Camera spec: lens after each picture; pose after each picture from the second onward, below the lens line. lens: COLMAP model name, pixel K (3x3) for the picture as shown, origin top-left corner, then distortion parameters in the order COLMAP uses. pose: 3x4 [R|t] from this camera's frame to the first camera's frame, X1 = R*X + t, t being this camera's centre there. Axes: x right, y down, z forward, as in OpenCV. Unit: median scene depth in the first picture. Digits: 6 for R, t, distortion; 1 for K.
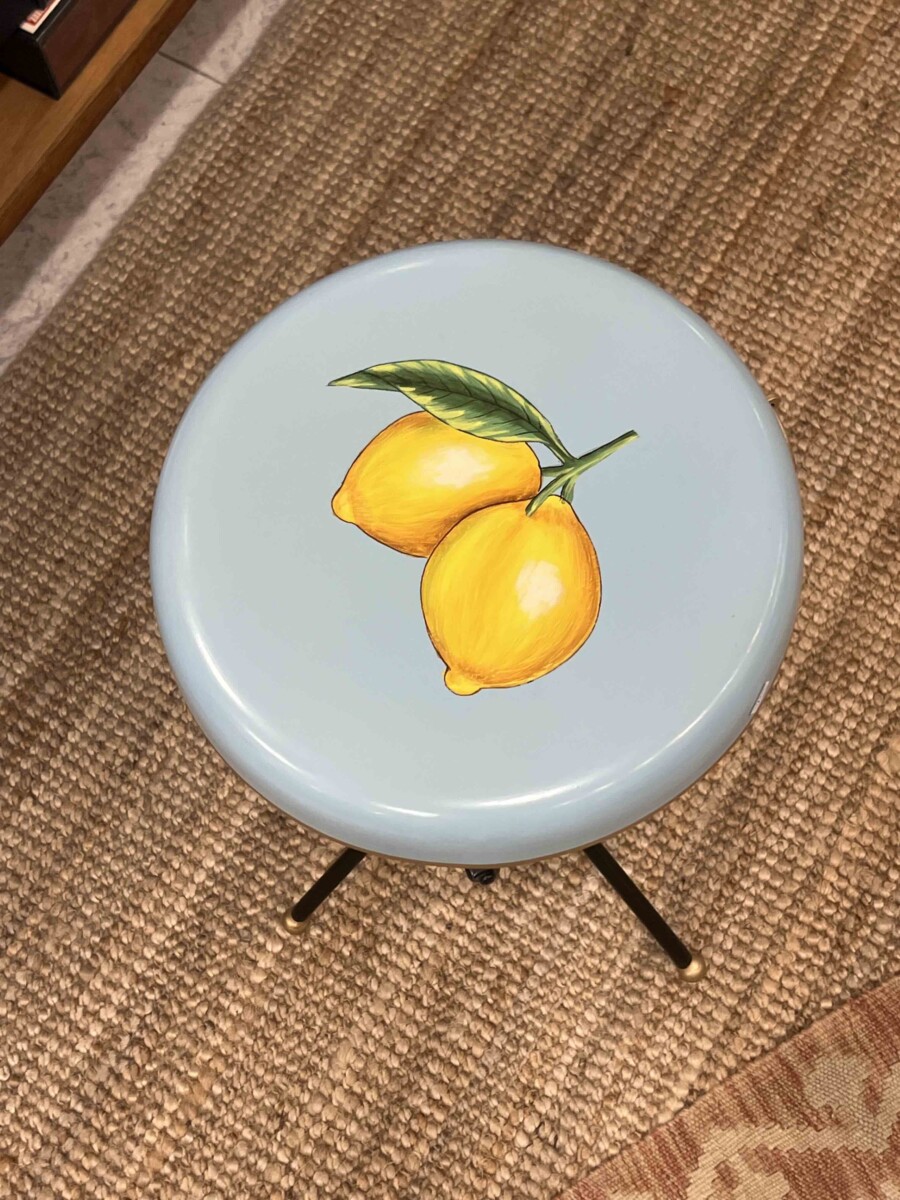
lens RADIAL K [[1805.1, 0, 446.7], [0, 1805.1, 598.6], [0, 0, 1]] dist [0.059754, 0.000000]
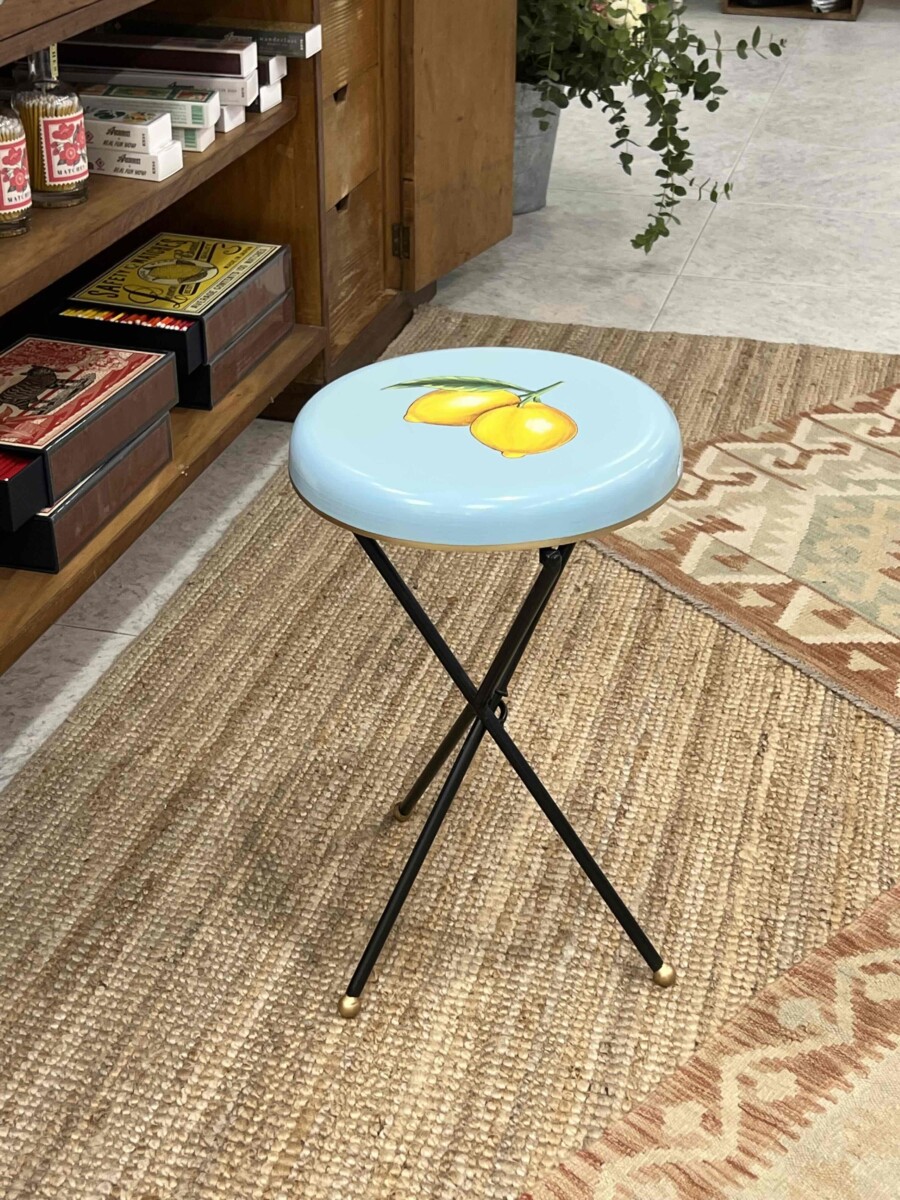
lens RADIAL K [[1805.1, 0, 452.6], [0, 1805.1, 600.9], [0, 0, 1]] dist [0.059754, 0.000000]
pose [[0.958241, -0.083217, 0.273586, -0.334798], [0.241564, 0.747570, -0.618696, 0.761107], [-0.153039, 0.658949, 0.736455, -0.086879]]
